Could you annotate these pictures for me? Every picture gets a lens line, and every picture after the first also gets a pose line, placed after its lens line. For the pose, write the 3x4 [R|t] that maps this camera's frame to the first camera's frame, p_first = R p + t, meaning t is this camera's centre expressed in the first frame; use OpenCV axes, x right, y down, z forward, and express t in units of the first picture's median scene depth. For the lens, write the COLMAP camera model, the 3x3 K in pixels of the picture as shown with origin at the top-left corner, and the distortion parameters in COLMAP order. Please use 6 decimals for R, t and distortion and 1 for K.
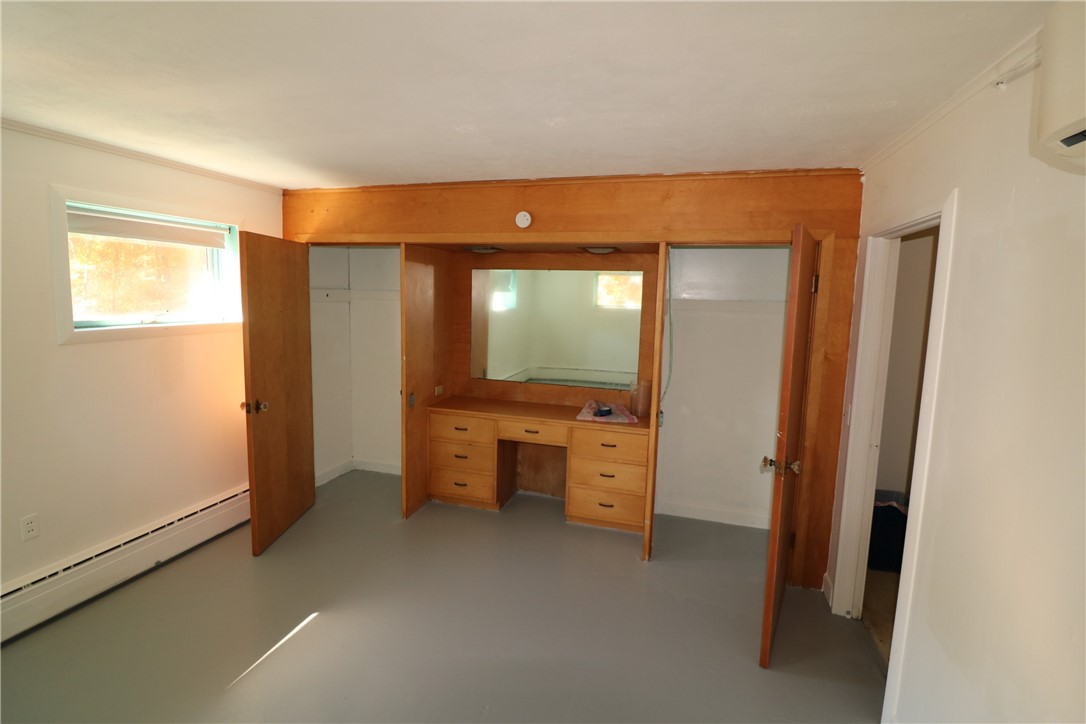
lens RADIAL K [[510.9, 0, 544.4], [0, 510.9, 354.0], [0, 0, 1]] dist [-0.004235, -0.003763]
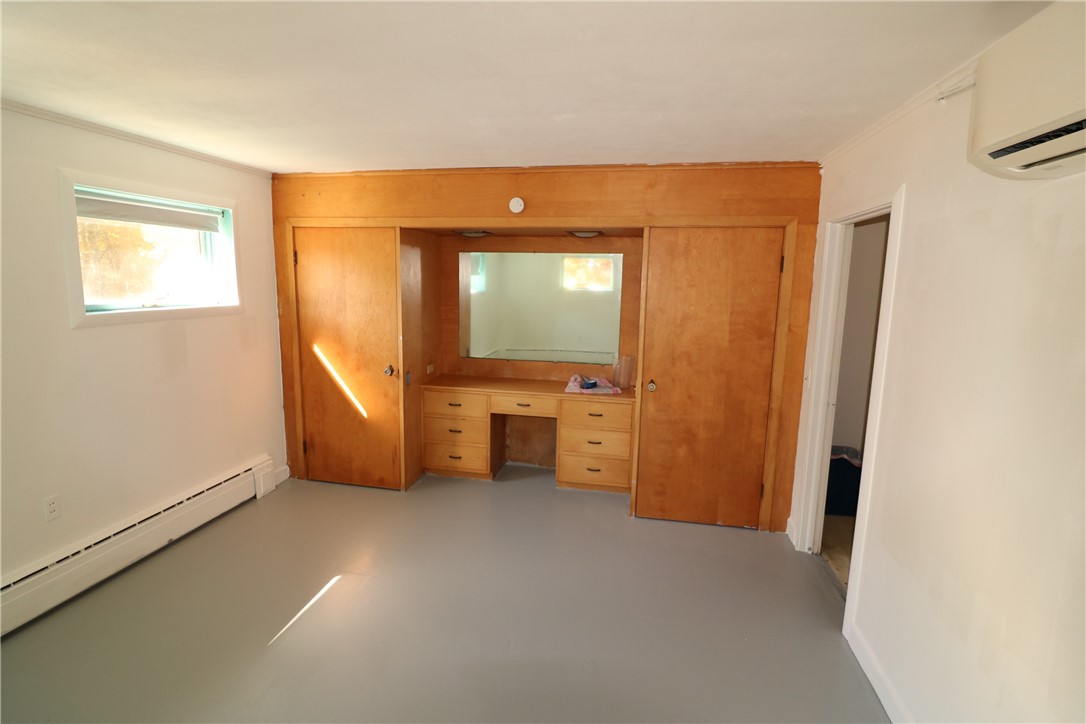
lens RADIAL K [[510.9, 0, 543.2], [0, 510.9, 353.8], [0, 0, 1]] dist [-0.004235, -0.003763]
pose [[0.995546, -0.021173, 0.091865, -0.093164], [0.018325, 0.999328, 0.031740, 0.013990], [-0.092475, -0.029915, 0.995266, -0.076359]]
